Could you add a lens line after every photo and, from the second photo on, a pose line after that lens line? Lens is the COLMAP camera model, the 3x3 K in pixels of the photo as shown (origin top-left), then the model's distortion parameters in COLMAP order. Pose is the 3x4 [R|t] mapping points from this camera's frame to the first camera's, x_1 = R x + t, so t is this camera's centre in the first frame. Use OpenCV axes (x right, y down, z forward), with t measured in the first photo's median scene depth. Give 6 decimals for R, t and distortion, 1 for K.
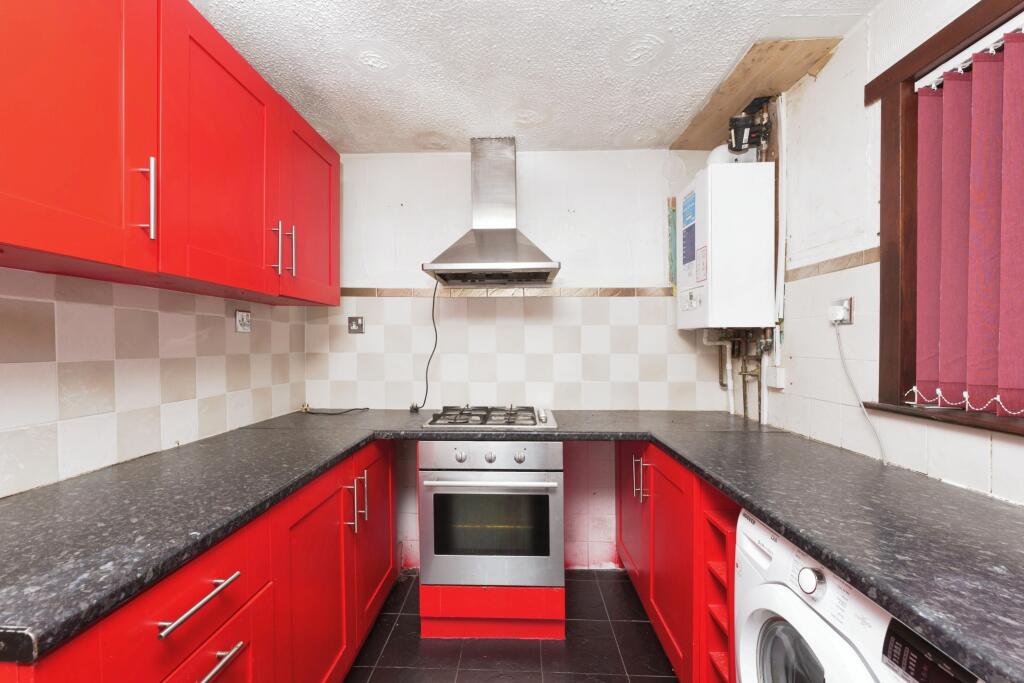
lens RADIAL K [[417.8, 0, 509.8], [0, 417.8, 347.4], [0, 0, 1]] dist [-0.000239, 0.000055]
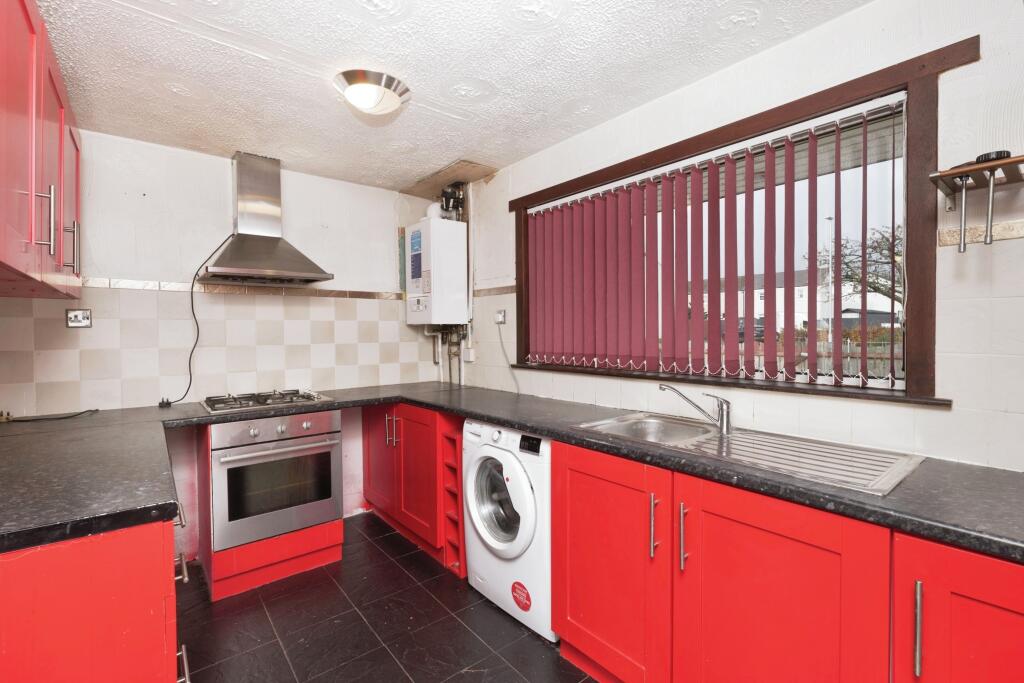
lens RADIAL K [[453.1, 0, 512.0], [0, 453.1, 341.5], [0, 0, 1]] dist [0.000032, -0.000002]
pose [[0.754840, -0.023507, 0.655488, -0.393923], [0.014911, 0.999714, 0.018680, -0.010973], [-0.655740, -0.004326, 0.754975, -0.444140]]
